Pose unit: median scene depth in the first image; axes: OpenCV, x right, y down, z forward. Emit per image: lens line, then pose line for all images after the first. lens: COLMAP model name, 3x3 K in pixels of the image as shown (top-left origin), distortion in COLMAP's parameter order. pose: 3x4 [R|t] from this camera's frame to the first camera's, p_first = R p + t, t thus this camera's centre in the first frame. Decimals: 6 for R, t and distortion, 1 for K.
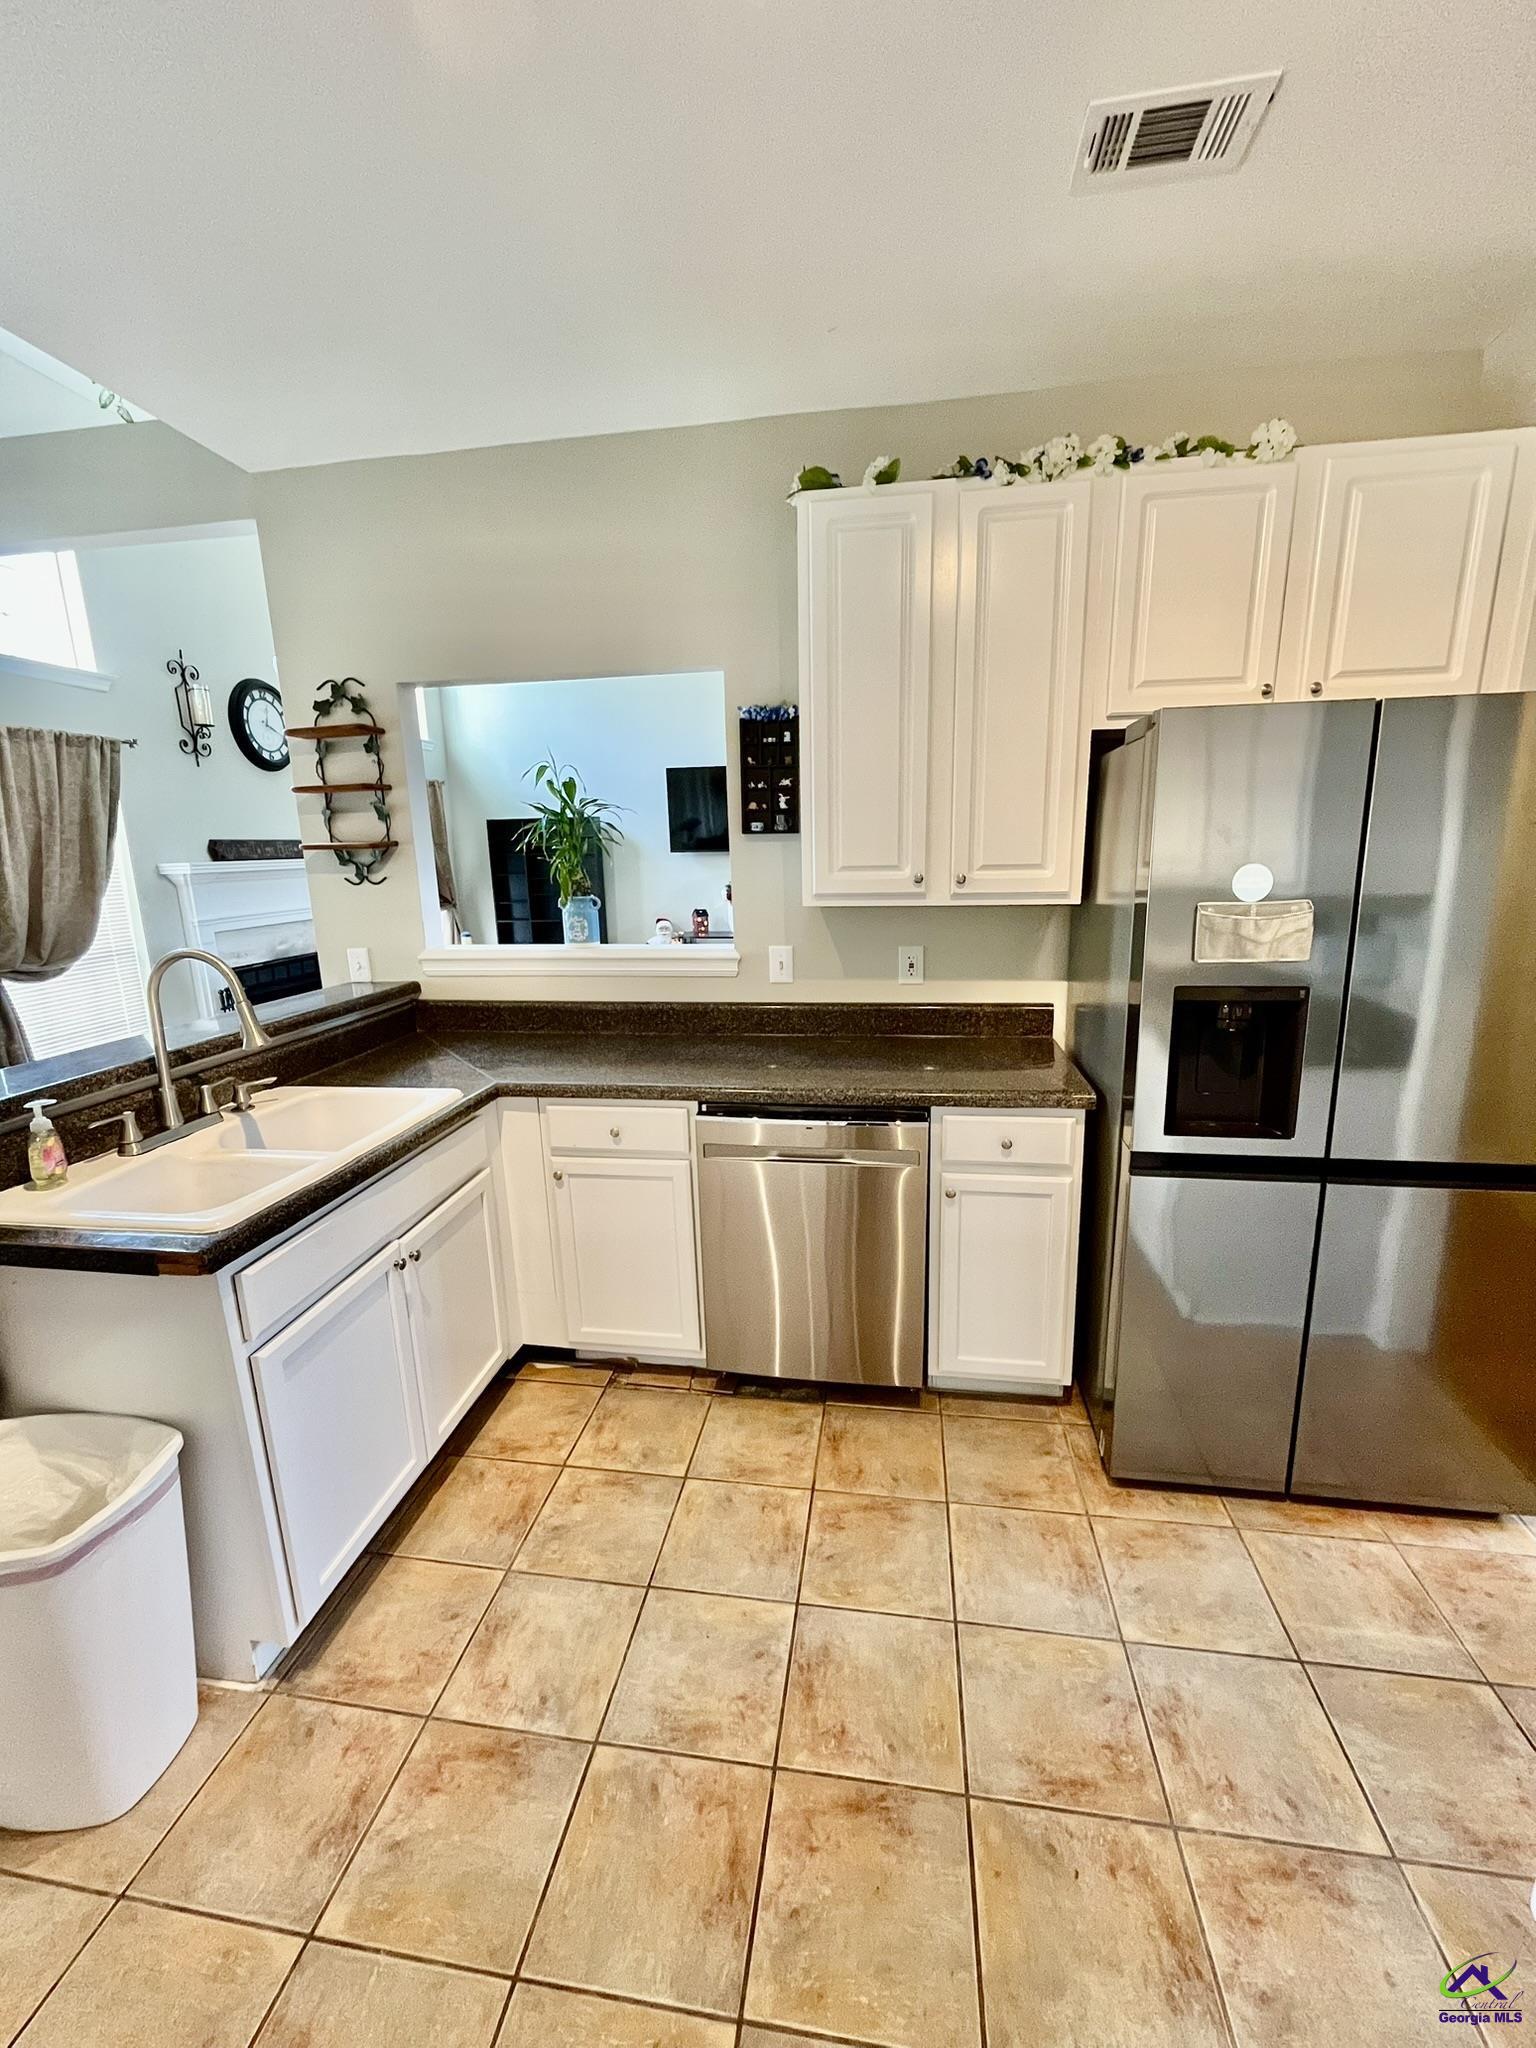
lens RADIAL K [[838.7, 0, 763.3], [0, 838.7, 1021.0], [0, 0, 1]] dist [0.000310, -0.000870]
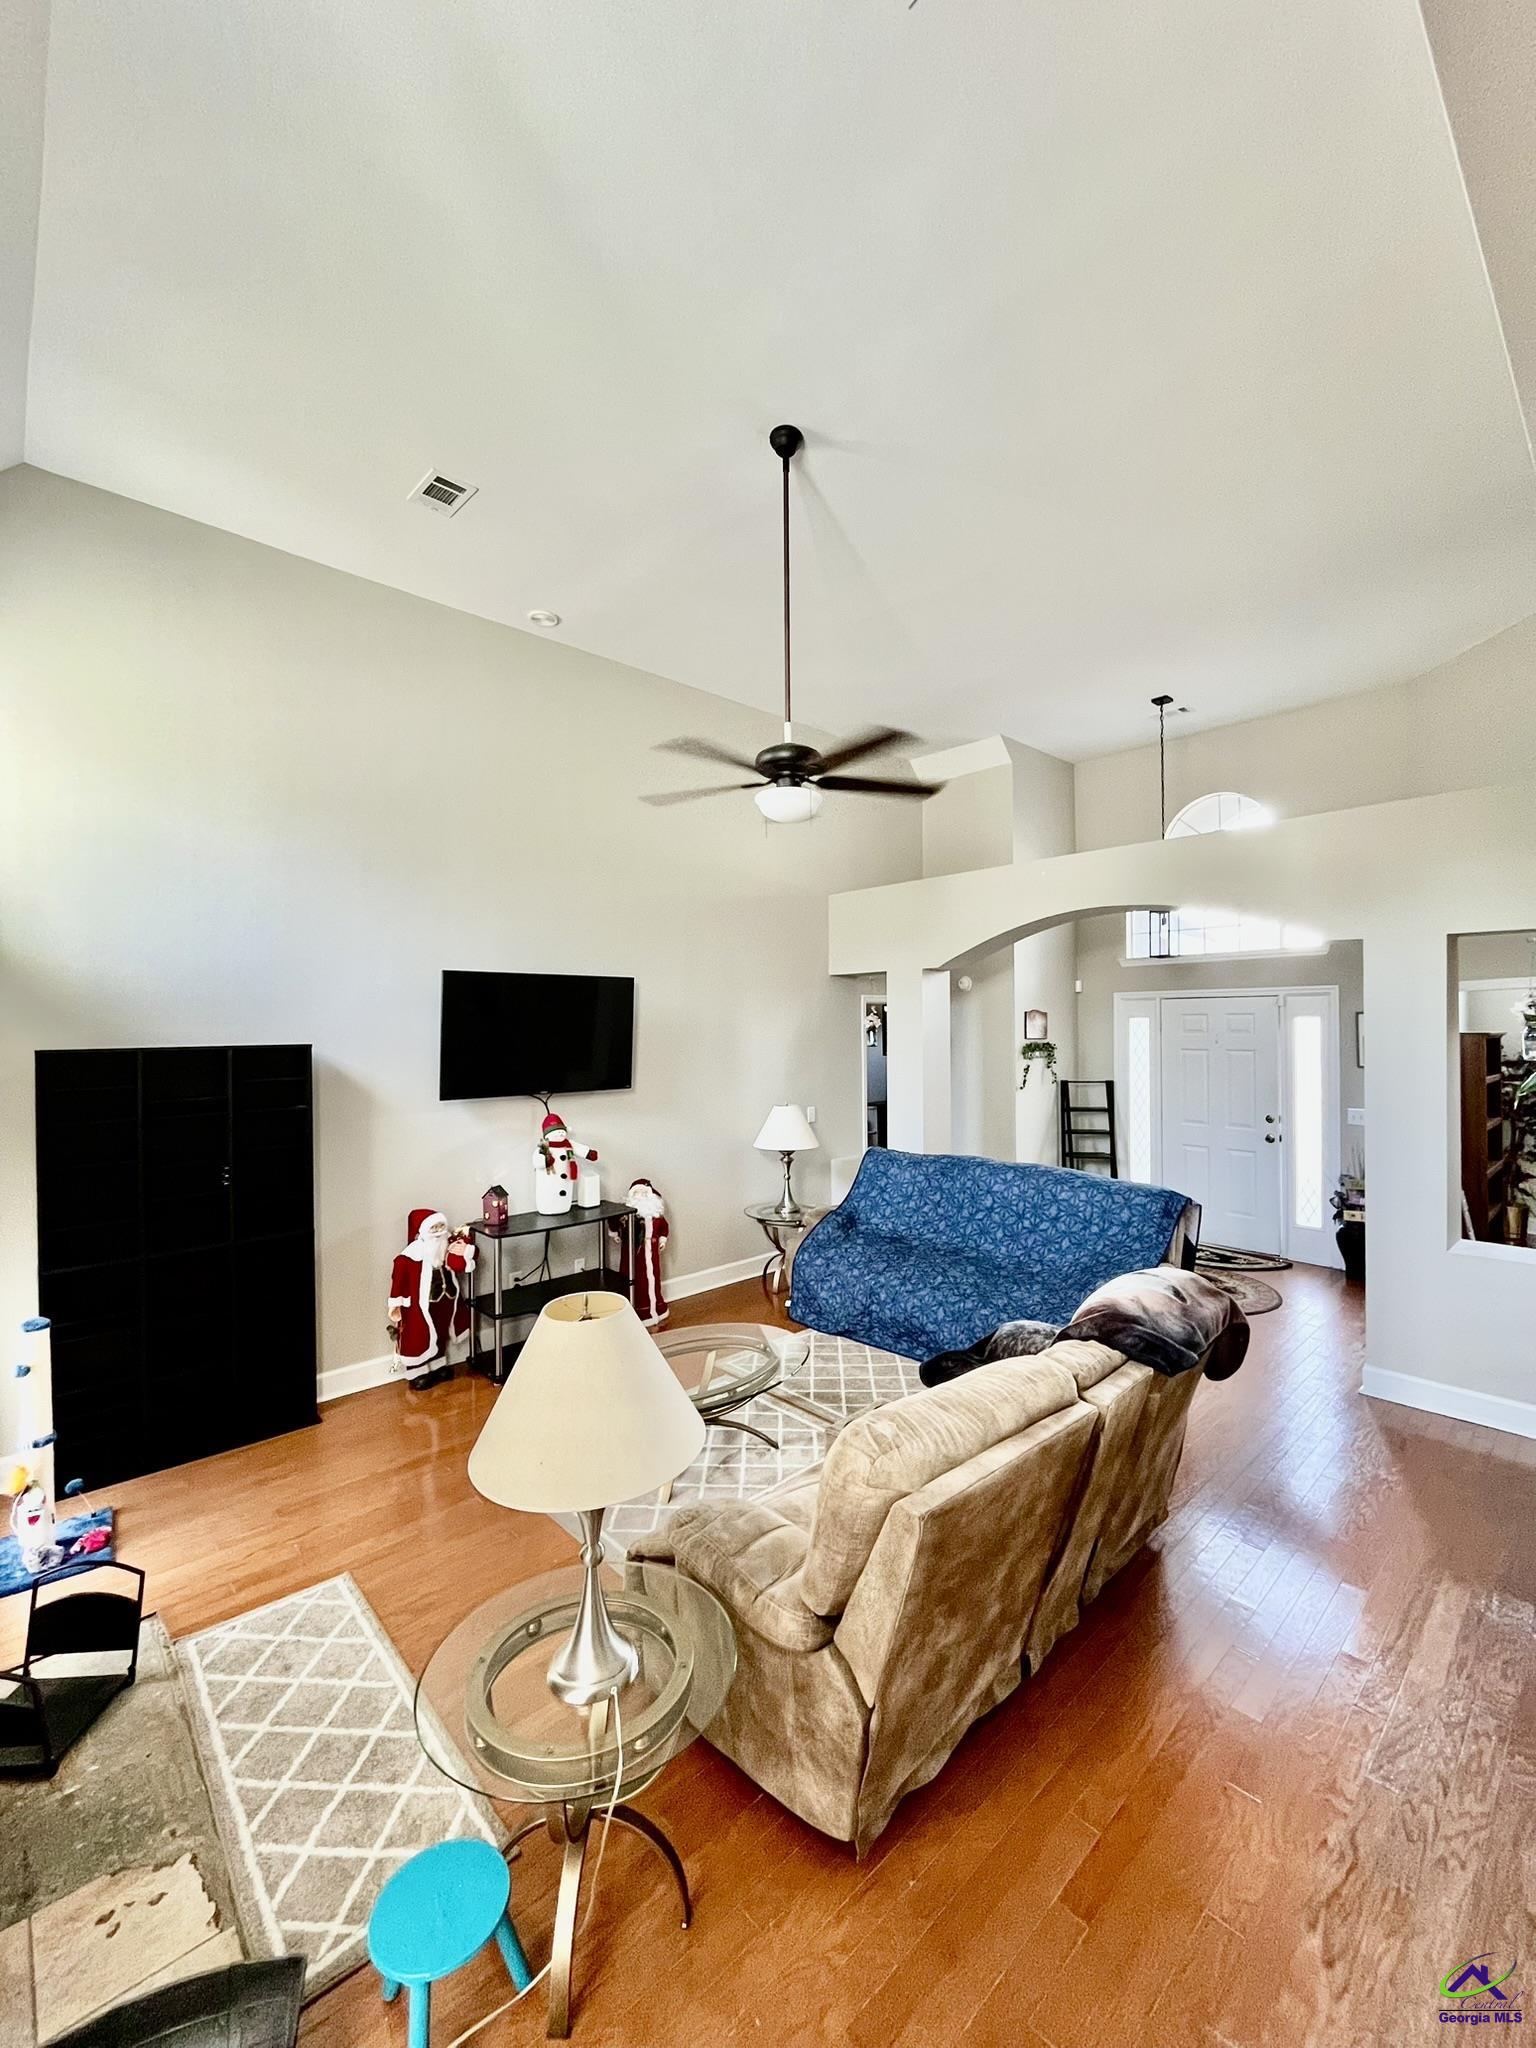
lens RADIAL K [[838.7, 0, 774.7], [0, 838.7, 1019.3], [0, 0, 1]] dist [0.000310, -0.000870]
pose [[0.606163, 0.022000, 0.795036, -1.134507], [0.160092, 0.975782, -0.149061, -0.315891], [-0.779062, 0.217634, 0.587961, 1.054551]]
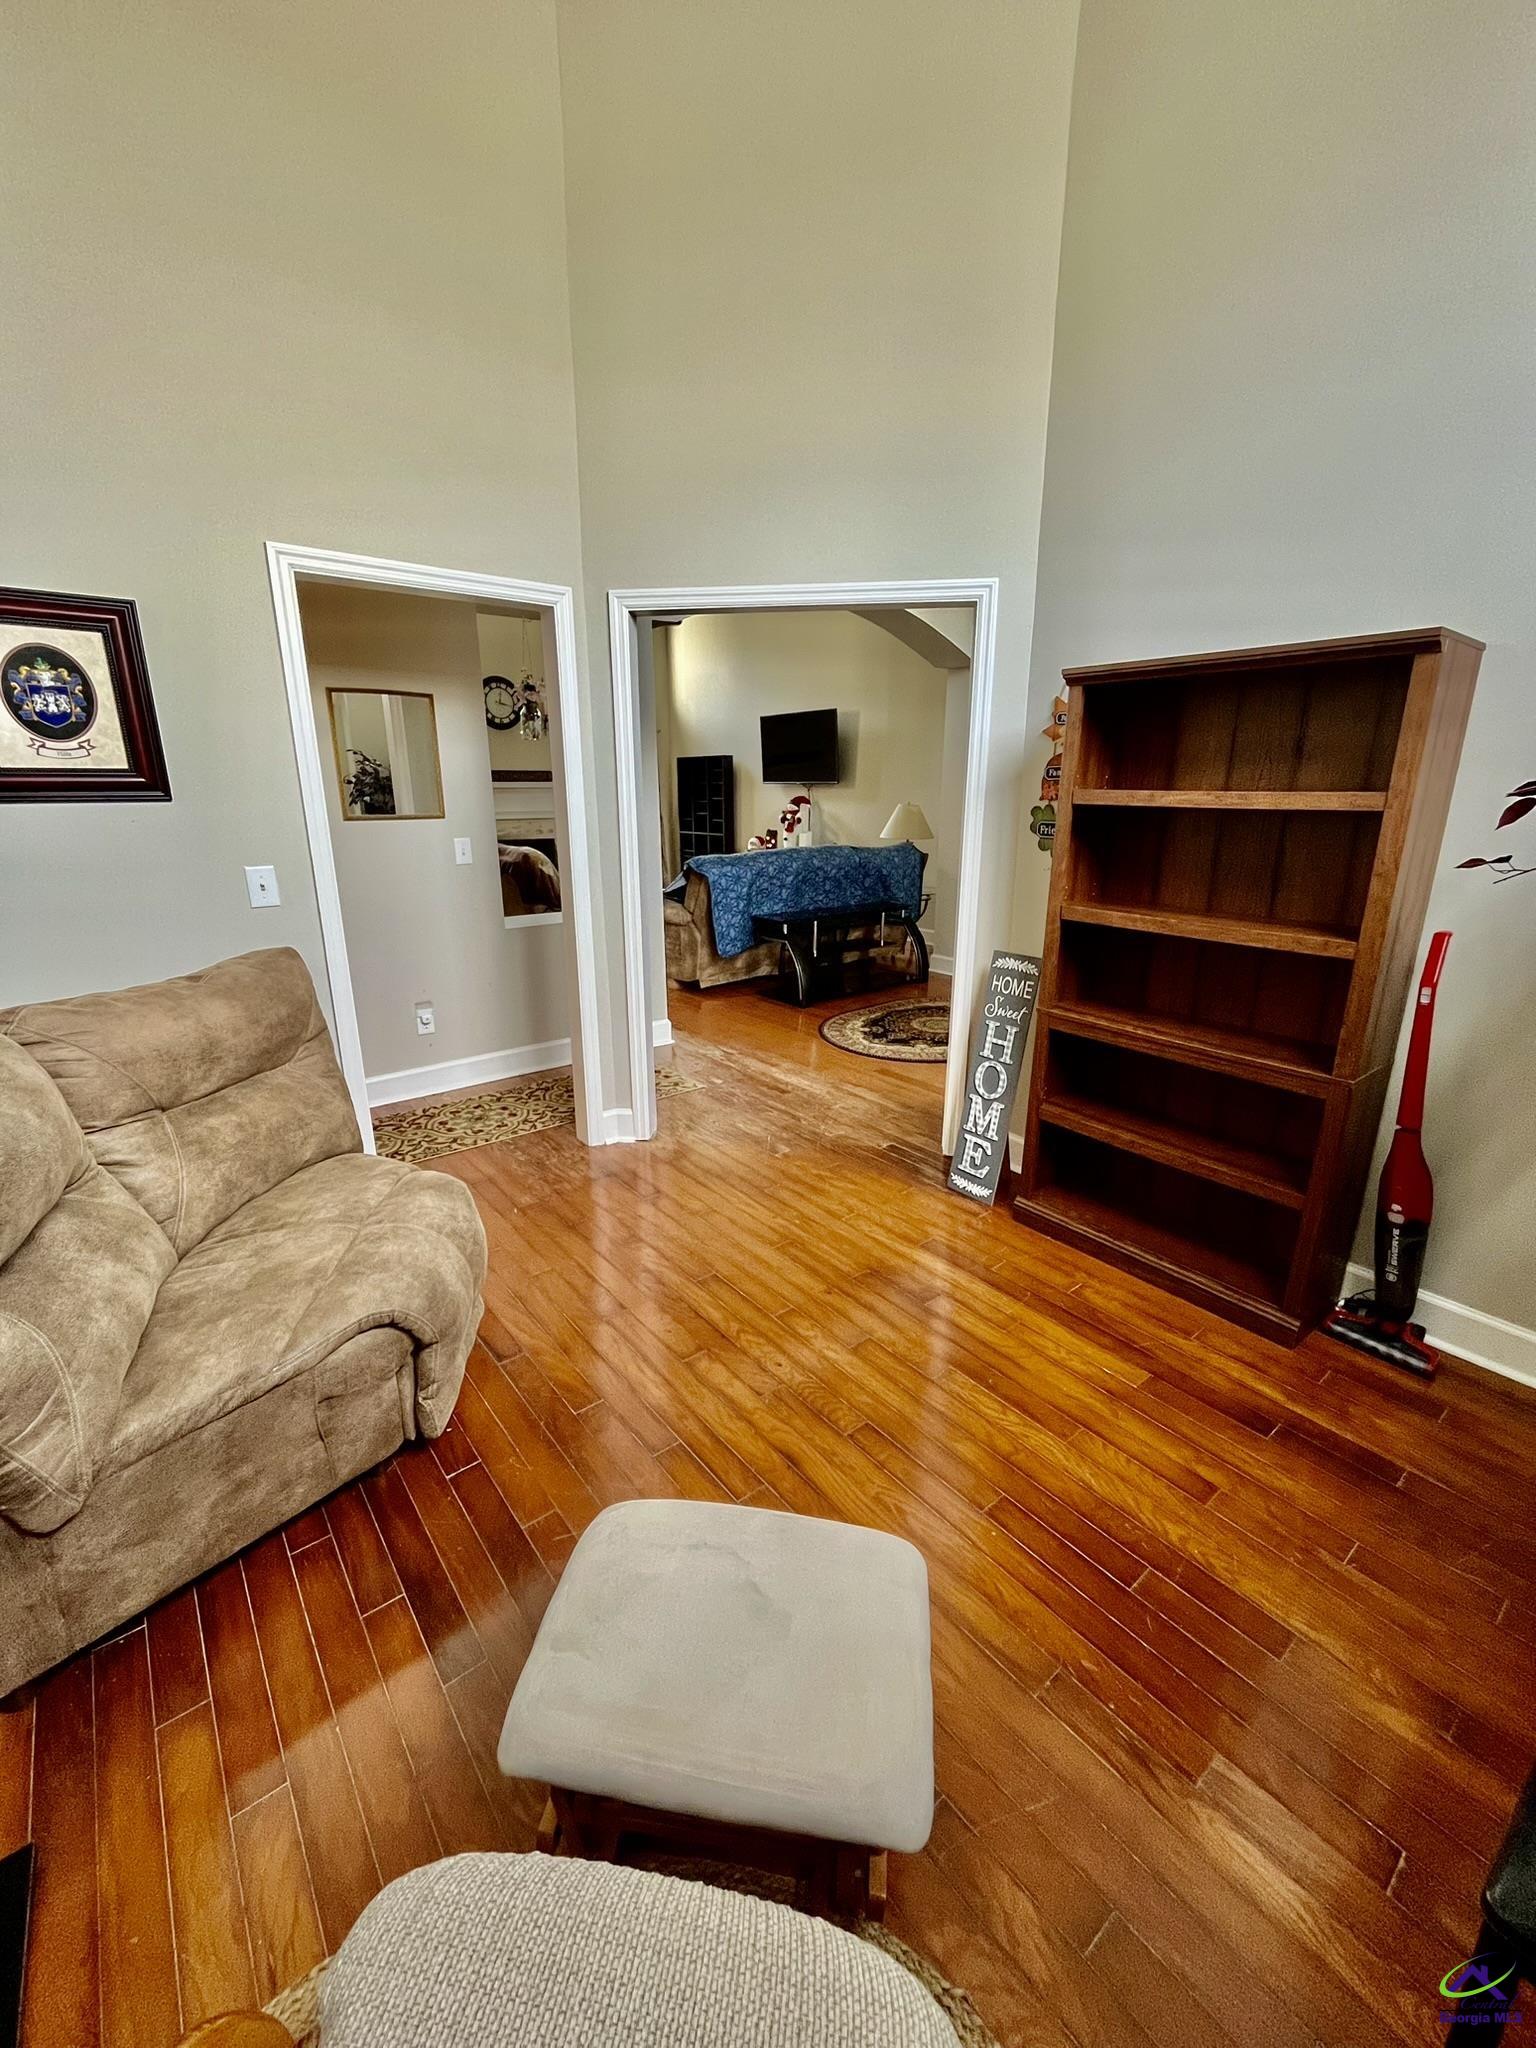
lens RADIAL K [[838.7, 0, 767.1], [0, 838.7, 1015.4], [0, 0, 1]] dist [0.000310, -0.000870]
pose [[0.740271, 0.196874, -0.642837, 1.936950], [-0.153557, 0.980401, 0.123425, -0.034706], [0.654537, 0.007344, 0.755994, 0.106972]]
